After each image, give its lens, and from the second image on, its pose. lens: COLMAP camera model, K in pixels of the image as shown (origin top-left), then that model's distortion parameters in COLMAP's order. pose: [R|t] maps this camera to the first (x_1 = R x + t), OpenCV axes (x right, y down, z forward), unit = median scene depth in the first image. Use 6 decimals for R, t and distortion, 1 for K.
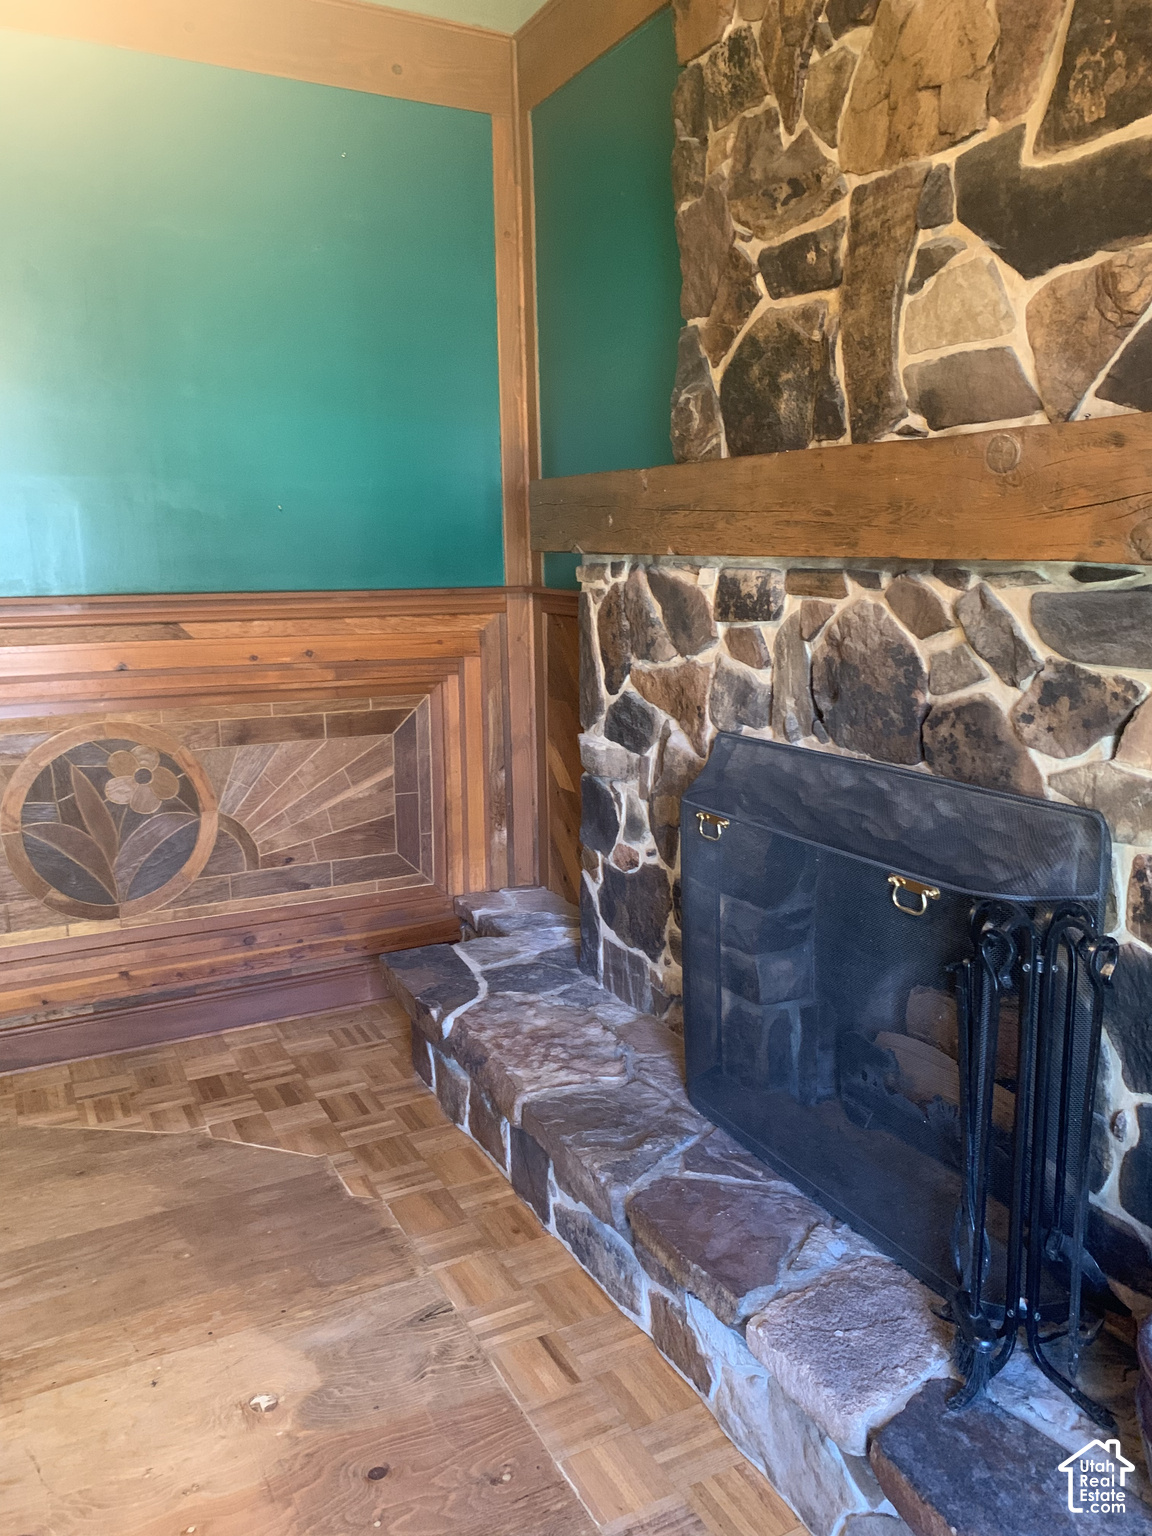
lens RADIAL K [[1175.1, 0, 605.5], [0, 1175.1, 772.3], [0, 0, 1]] dist [-0.019466, 0.004789]
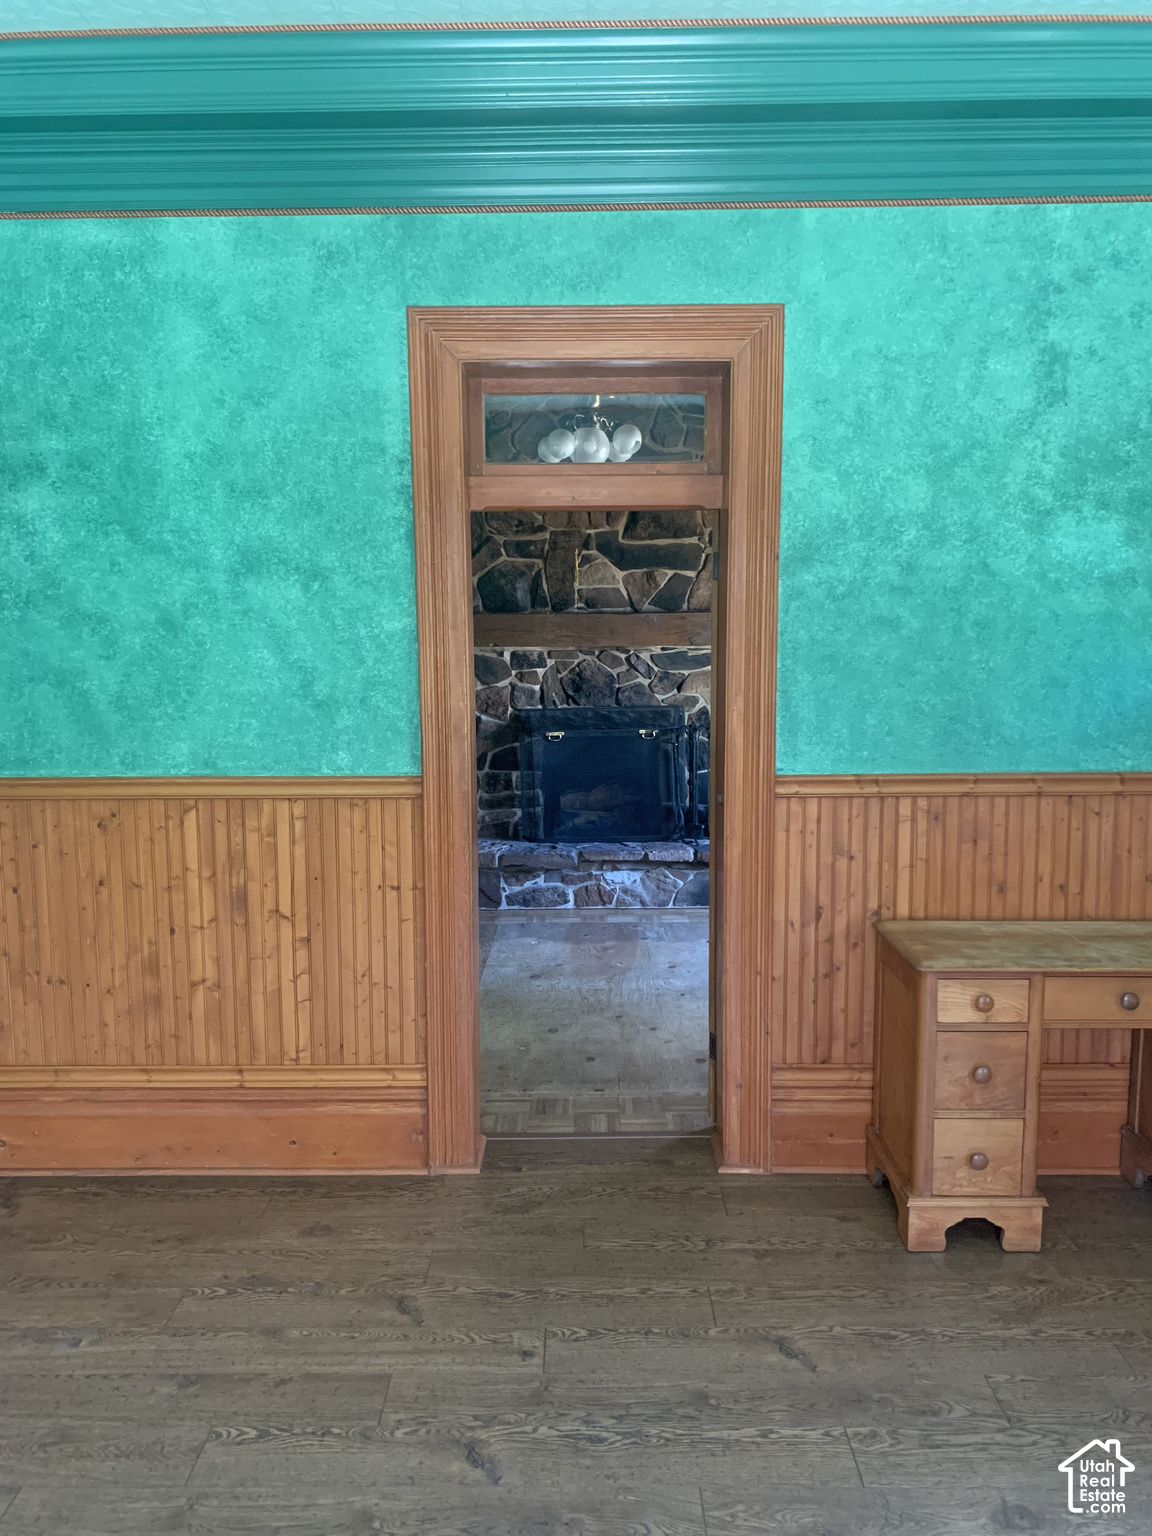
lens RADIAL K [[1175.1, 0, 573.5], [0, 1175.1, 767.8], [0, 0, 1]] dist [-0.019466, 0.004789]
pose [[0.478894, -0.091833, 0.873056, -1.330399], [0.172404, 0.984985, 0.009037, 0.057970], [-0.860777, 0.146191, 0.487536, -0.258716]]
